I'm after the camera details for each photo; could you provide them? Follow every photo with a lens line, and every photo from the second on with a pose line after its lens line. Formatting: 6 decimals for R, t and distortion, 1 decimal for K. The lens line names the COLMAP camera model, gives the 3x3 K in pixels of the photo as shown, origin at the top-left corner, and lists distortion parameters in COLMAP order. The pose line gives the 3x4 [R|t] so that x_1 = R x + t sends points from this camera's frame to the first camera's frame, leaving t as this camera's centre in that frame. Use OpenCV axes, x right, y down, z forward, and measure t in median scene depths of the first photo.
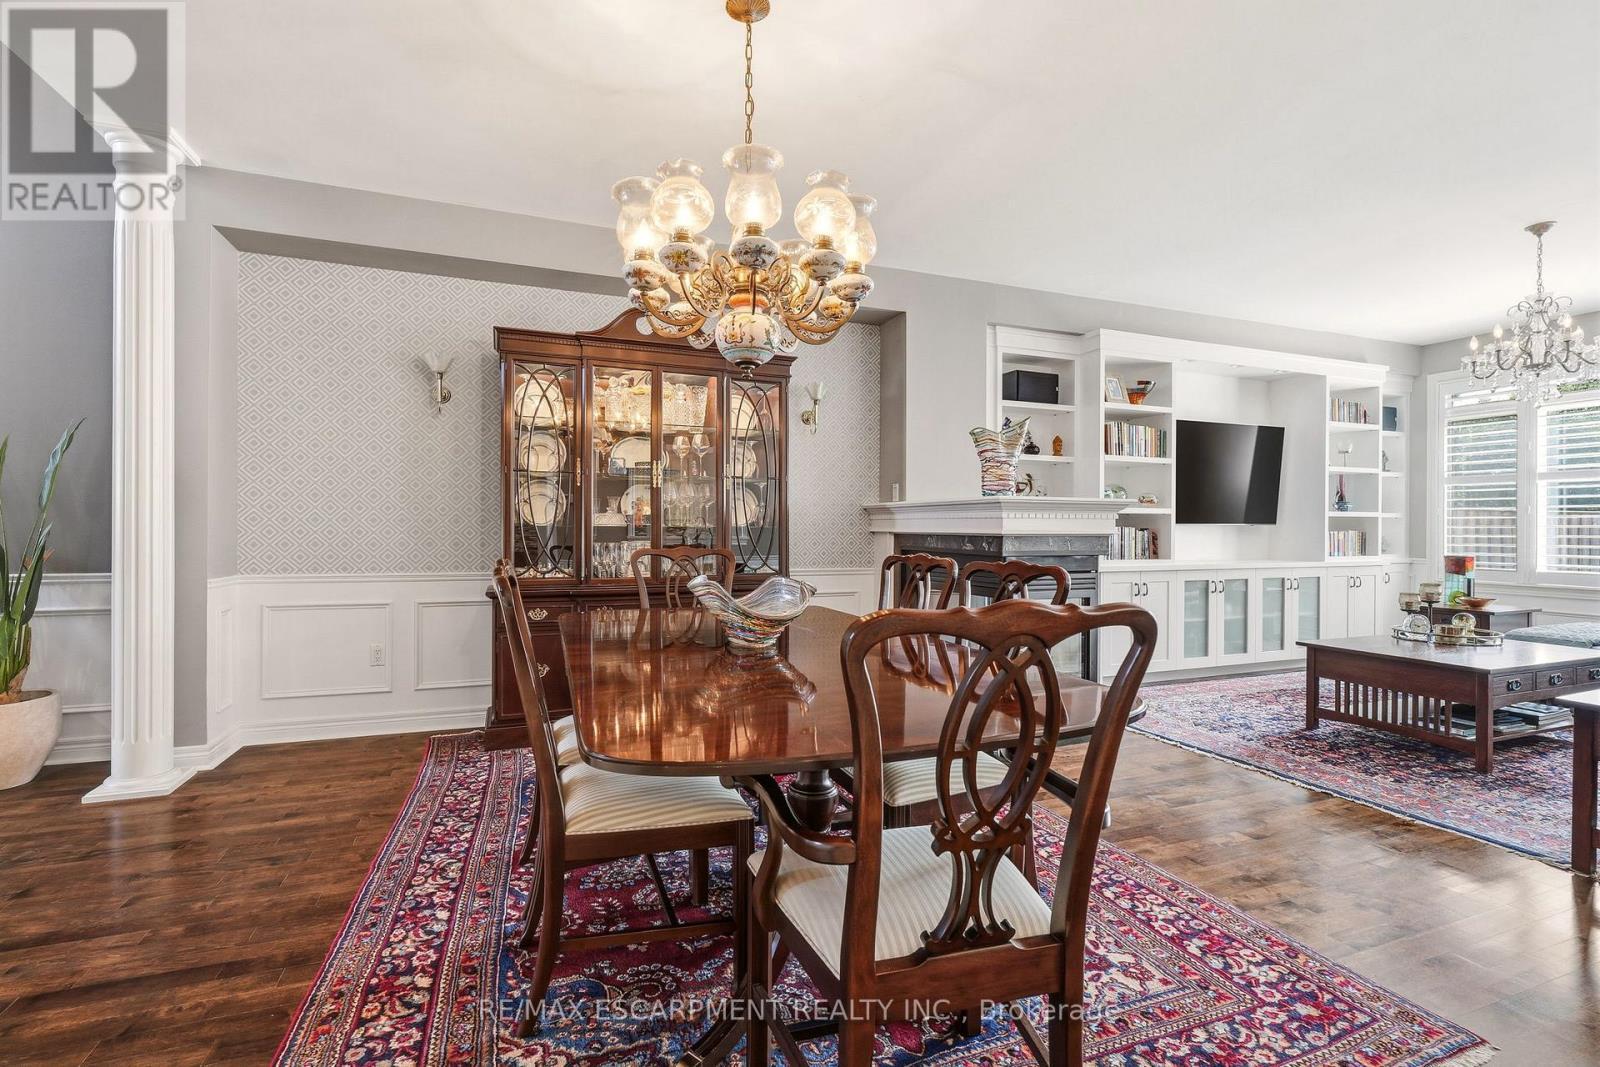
lens RADIAL K [[731.3, 0, 802.3], [0, 731.3, 529.5], [0, 0, 1]] dist [-0.013411, 0.012750]
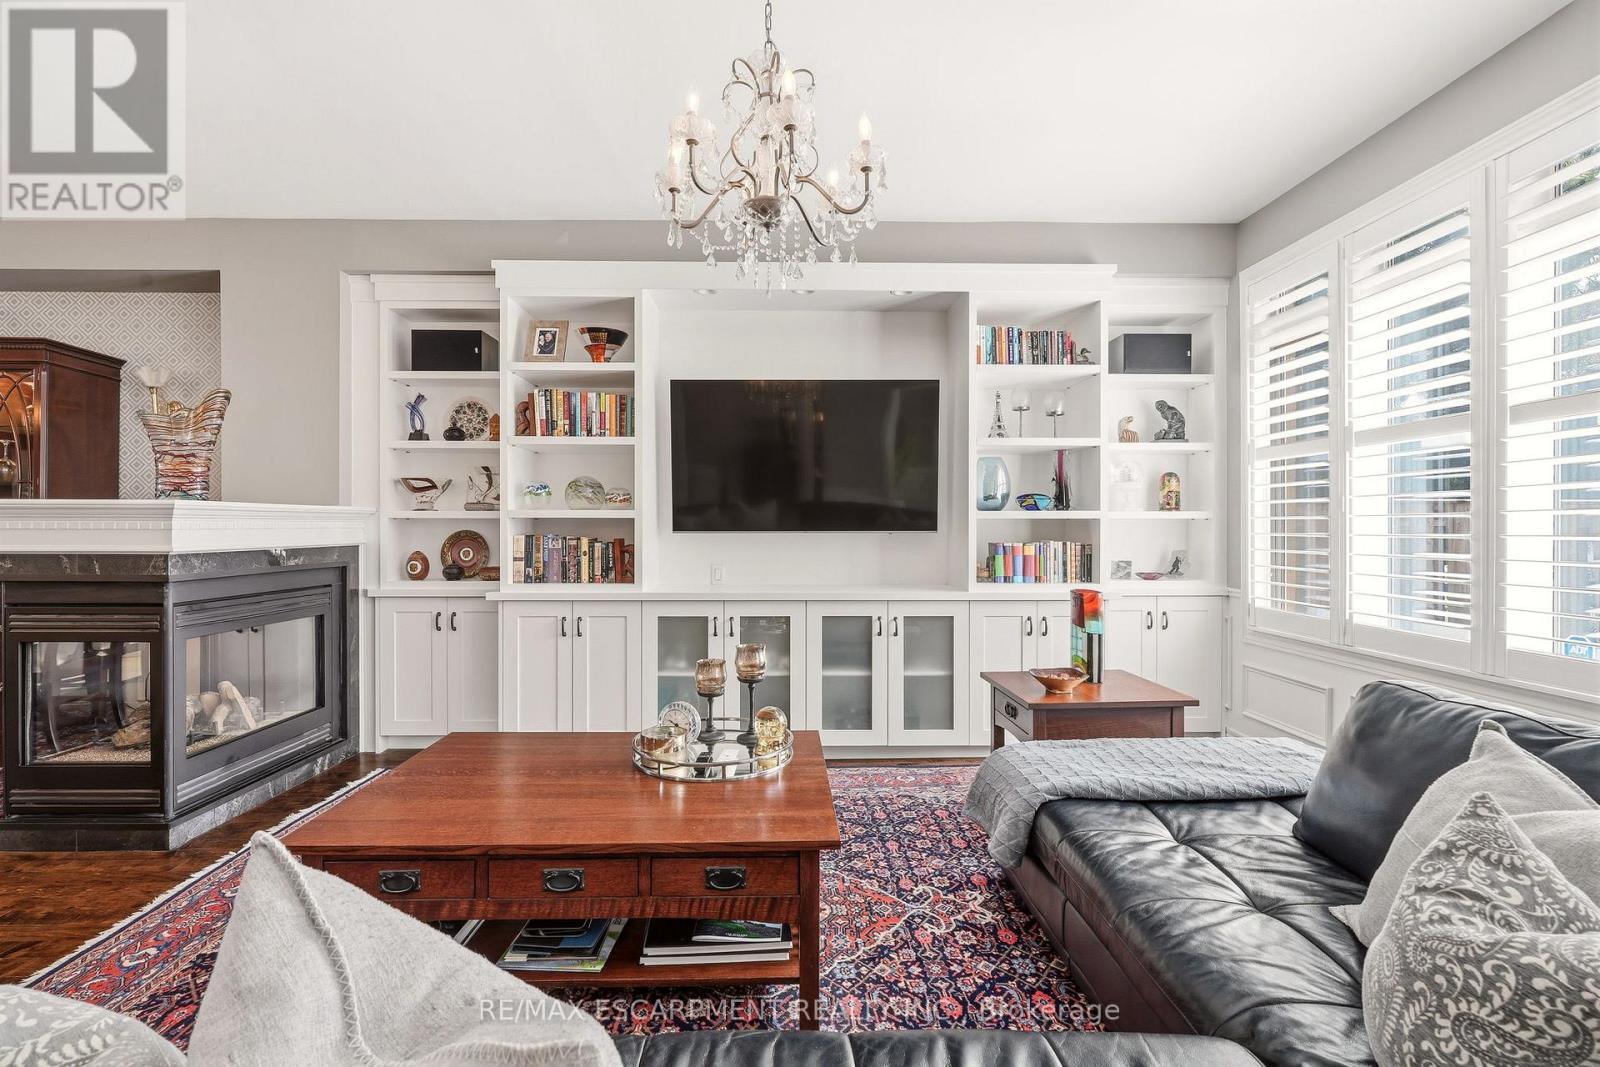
lens RADIAL K [[721.4, 0, 795.1], [0, 721.4, 531.2], [0, 0, 1]] dist [0.000203, 0.000090]
pose [[0.936652, -0.002866, -0.350249, 0.826889], [0.001796, 0.999993, -0.003380, -0.005809], [0.350256, 0.002537, 0.936651, 0.390115]]
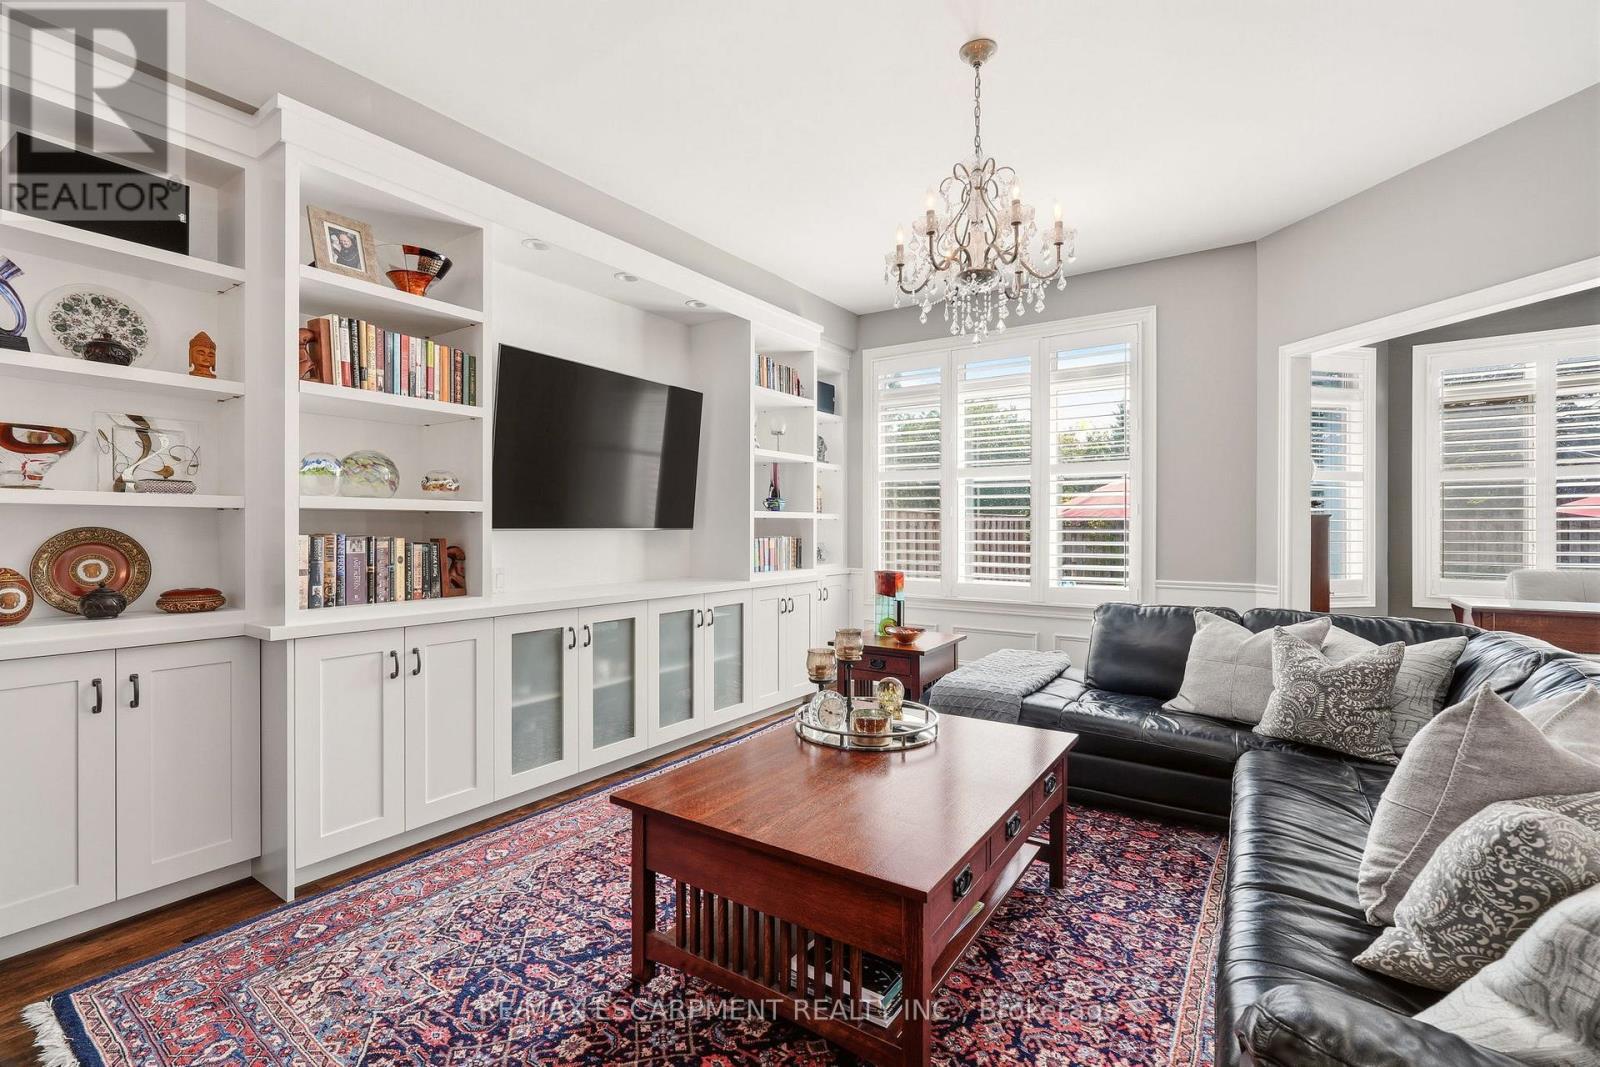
lens RADIAL K [[721.4, 0, 795.1], [0, 721.4, 531.2], [0, 0, 1]] dist [0.000203, 0.000090]
pose [[0.829420, -0.005448, 0.558599, 0.374113], [0.004114, 0.999985, 0.003644, -0.007362], [-0.558610, -0.000724, 0.829430, 0.404761]]
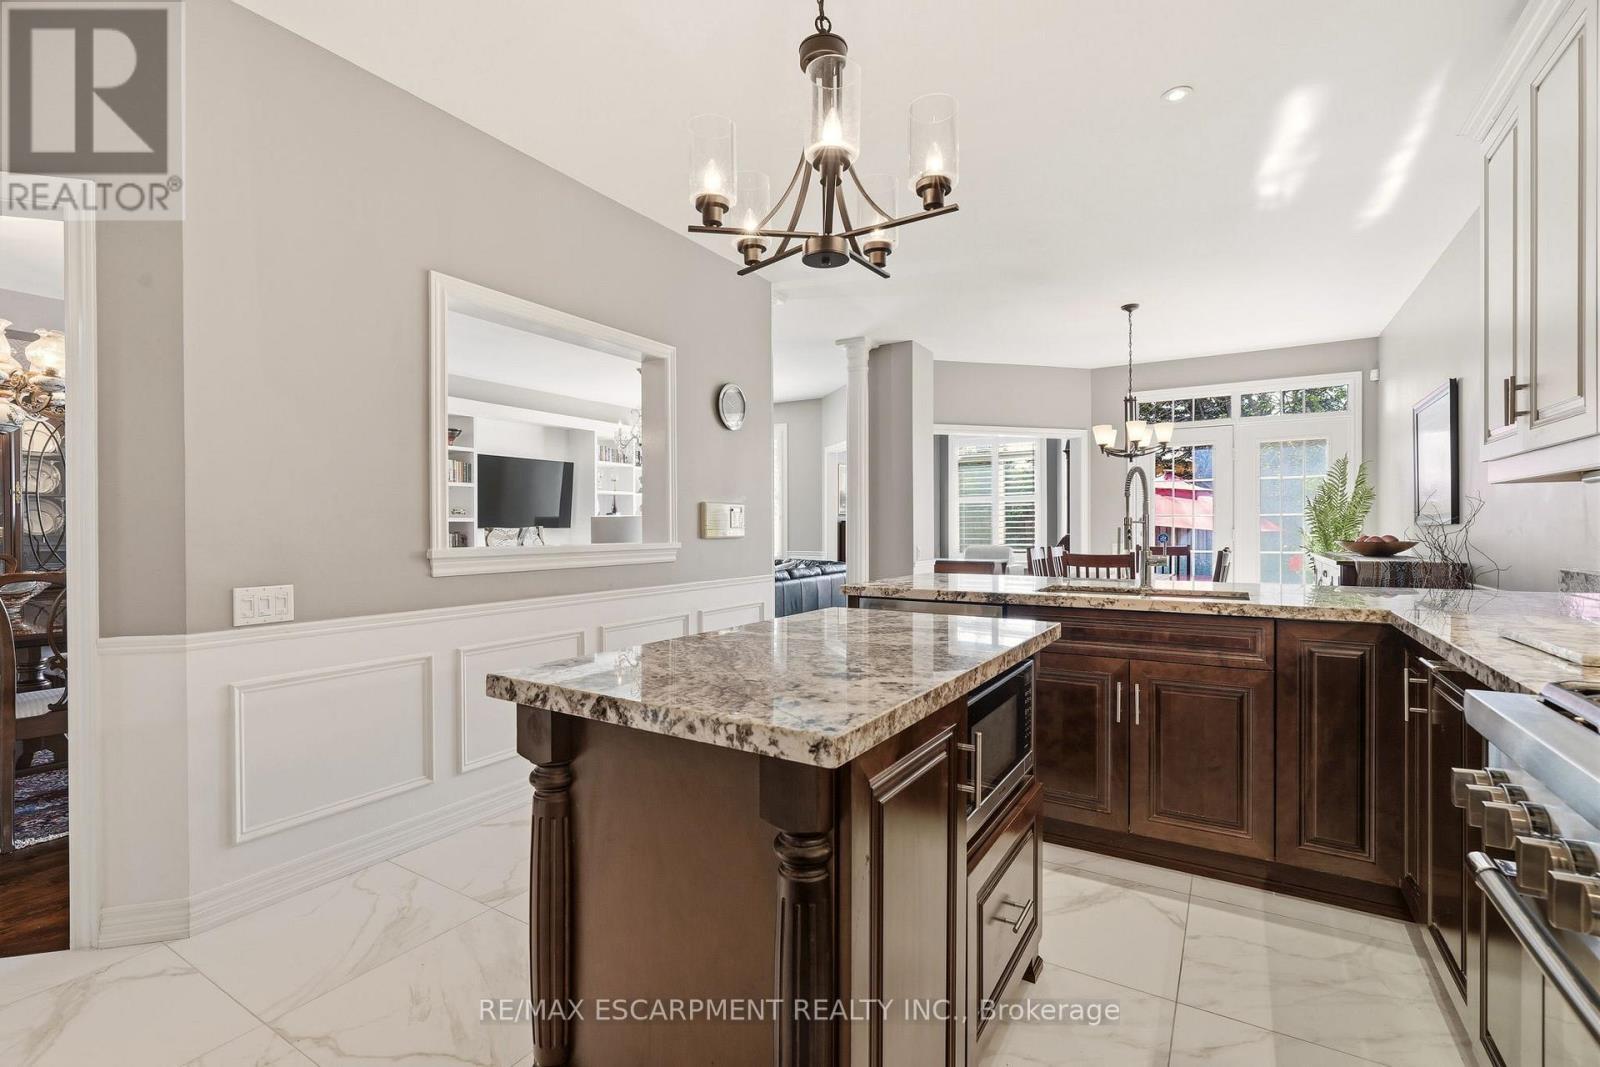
lens RADIAL K [[721.4, 0, 795.1], [0, 721.4, 531.2], [0, 0, 1]] dist [0.000203, 0.000090]
pose [[0.798628, -0.008415, 0.601767, 0.144049], [0.007864, 0.999963, 0.003546, -0.002329], [-0.601774, 0.001901, 0.798664, -0.488966]]
